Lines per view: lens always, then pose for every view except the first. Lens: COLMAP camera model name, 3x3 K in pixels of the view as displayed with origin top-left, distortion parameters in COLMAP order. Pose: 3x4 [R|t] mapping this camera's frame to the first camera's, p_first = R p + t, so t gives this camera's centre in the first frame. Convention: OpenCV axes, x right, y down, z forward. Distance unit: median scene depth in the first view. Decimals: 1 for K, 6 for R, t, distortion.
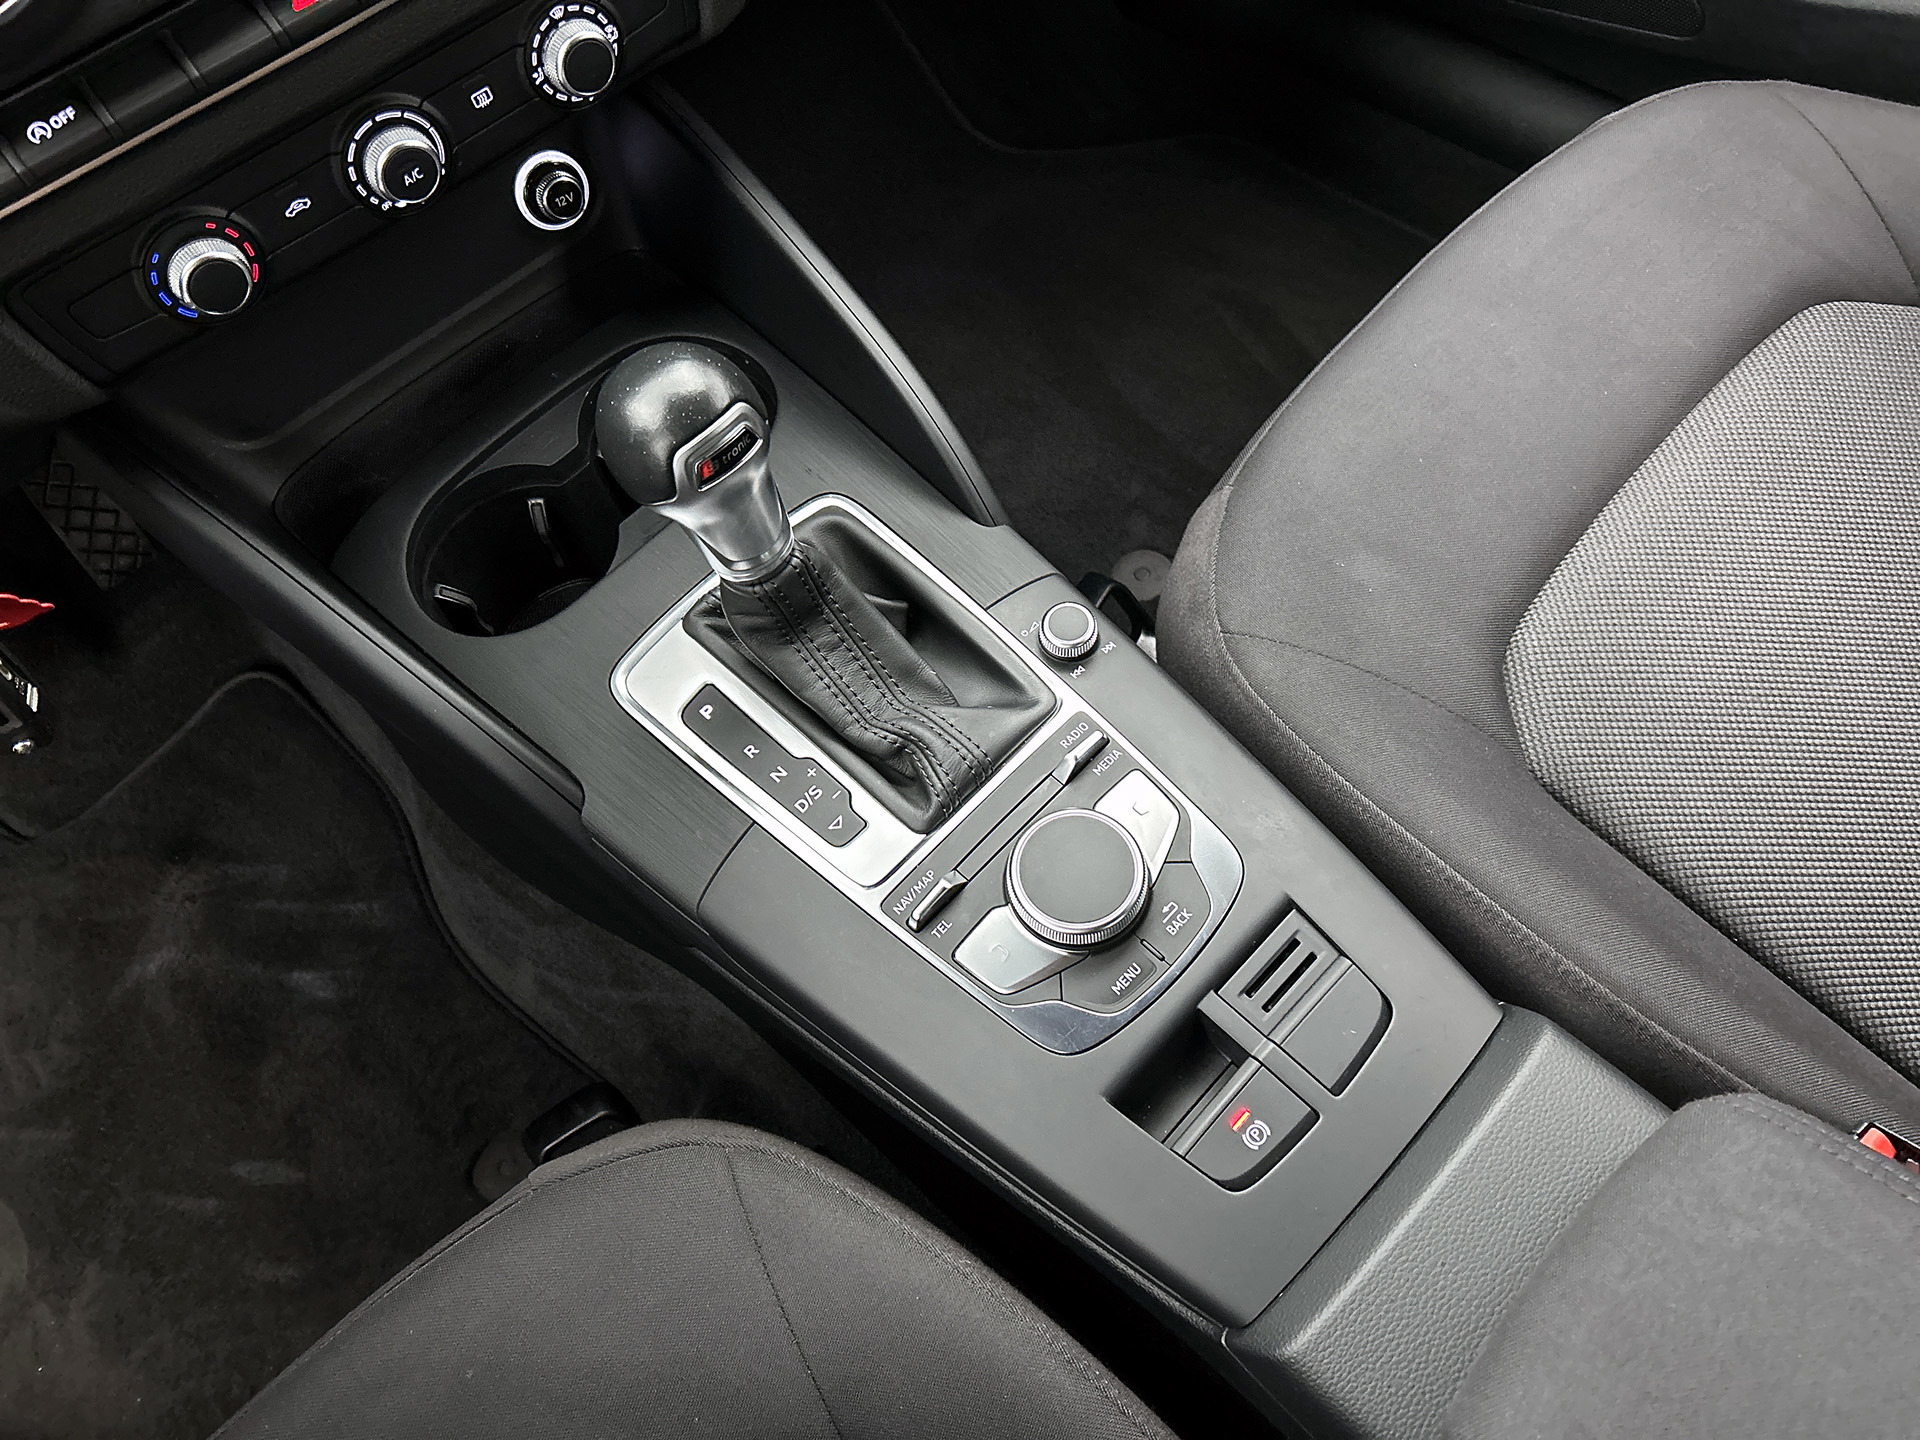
lens RADIAL K [[1463.5, 0, 955.2], [0, 1463.5, 701.5], [0, 0, 1]] dist [0.070812, -0.071731]
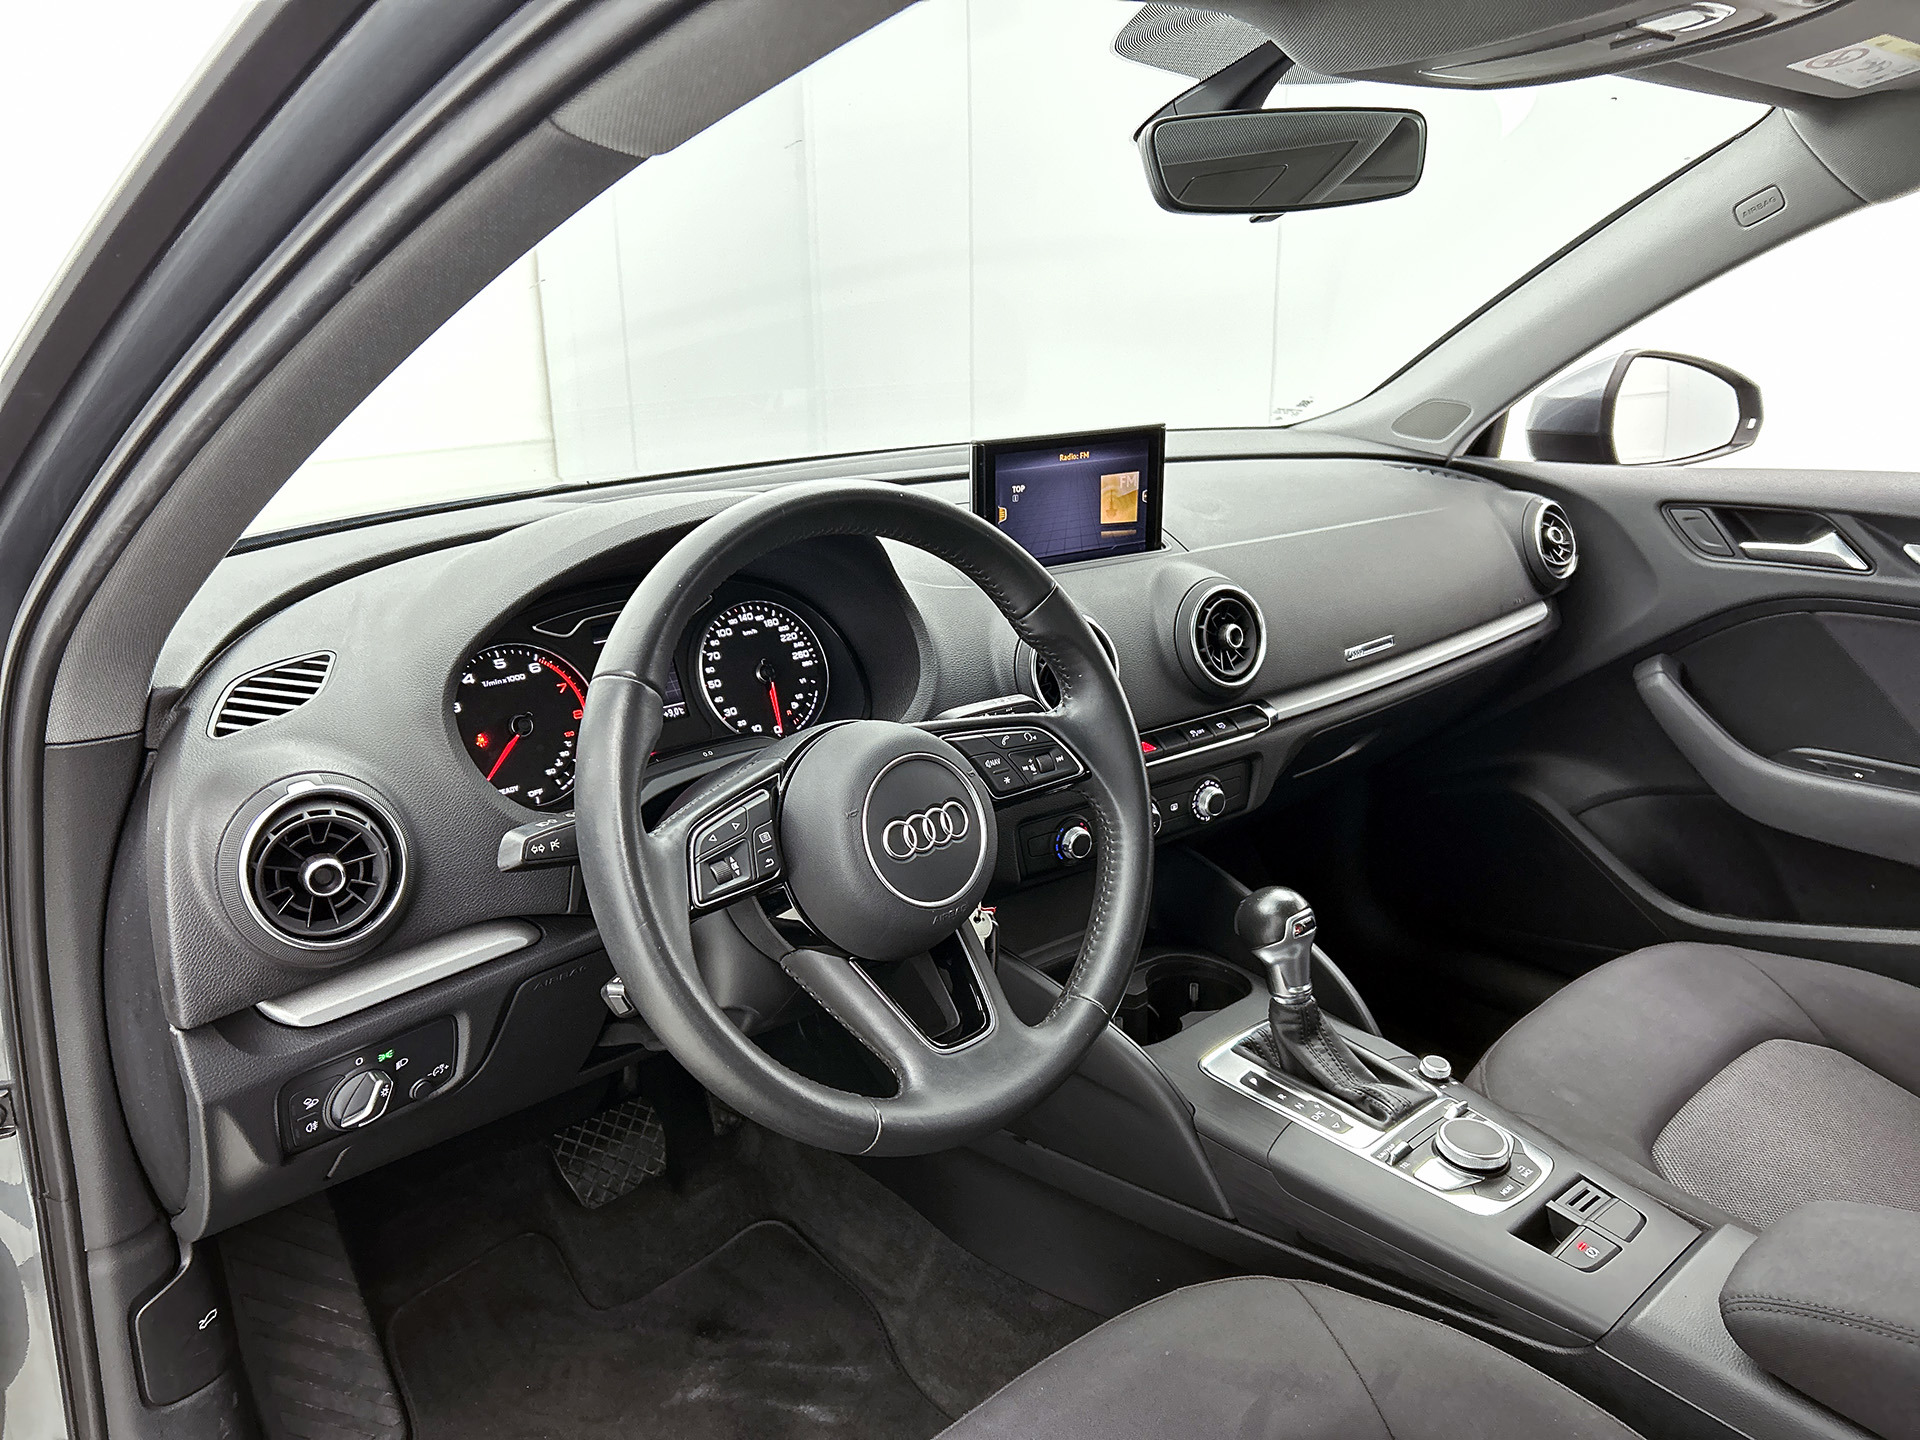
lens RADIAL K [[1463.5, 0, 977.5], [0, 1463.5, 735.4], [0, 0, 1]] dist [0.070812, -0.071731]
pose [[0.991731, 0.128330, 0.000293, -0.609379], [-0.096803, 0.749583, -0.654794, 1.006618], [-0.084250, 0.649351, 0.755808, -0.764885]]
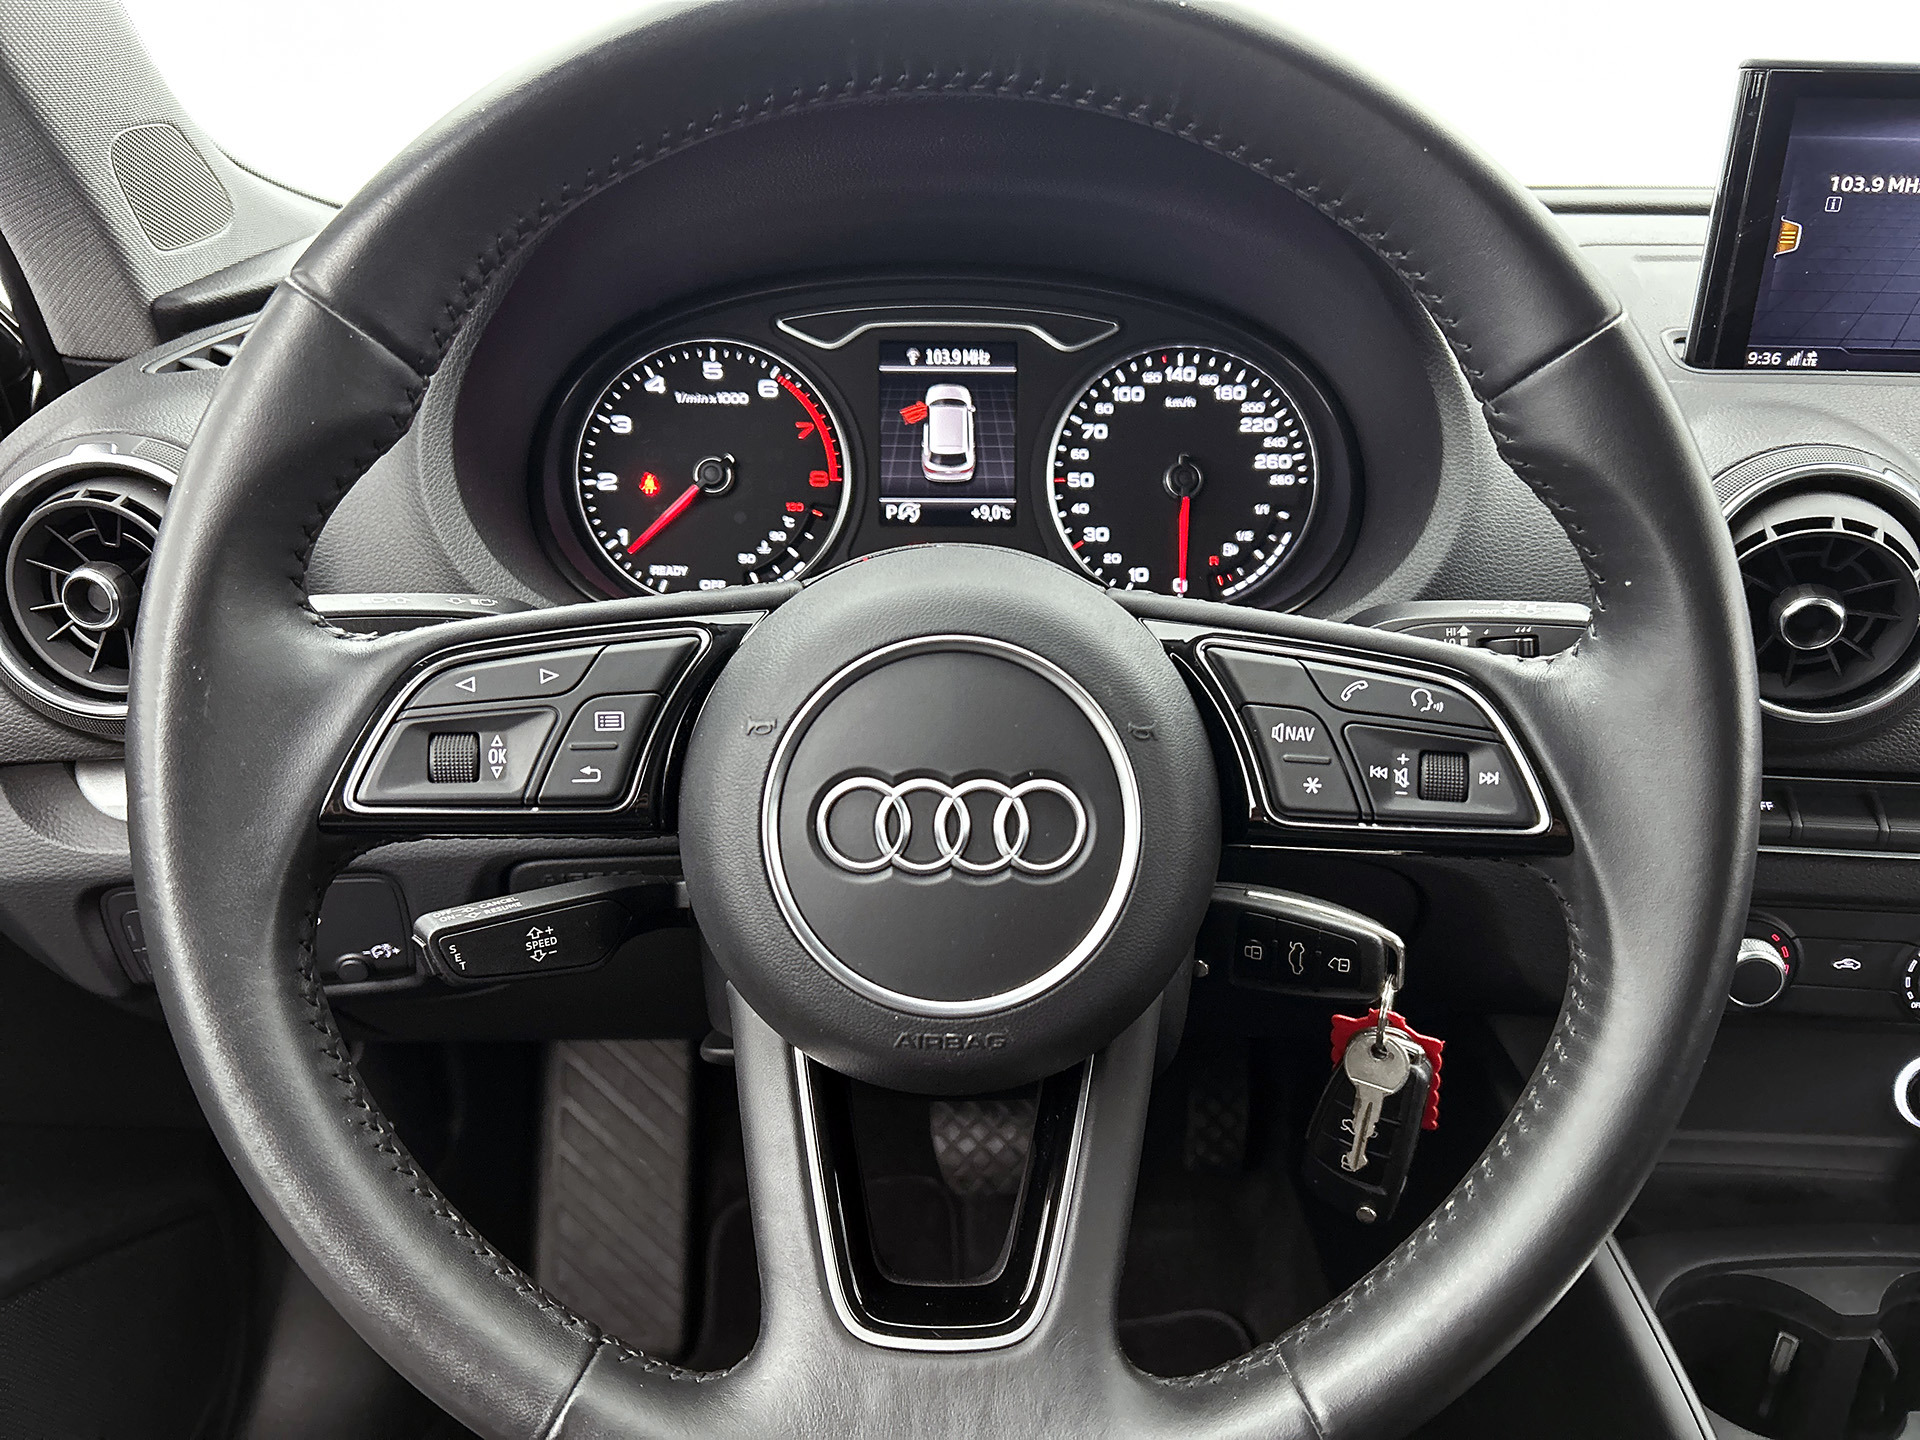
lens RADIAL K [[1463.5, 0, 962.6], [0, 1463.5, 734.2], [0, 0, 1]] dist [0.070812, -0.071731]
pose [[0.713371, 0.390877, -0.581650, -0.311607], [-0.646572, 0.687219, -0.331172, 0.290356], [0.270273, 0.612327, 0.742972, -0.057687]]
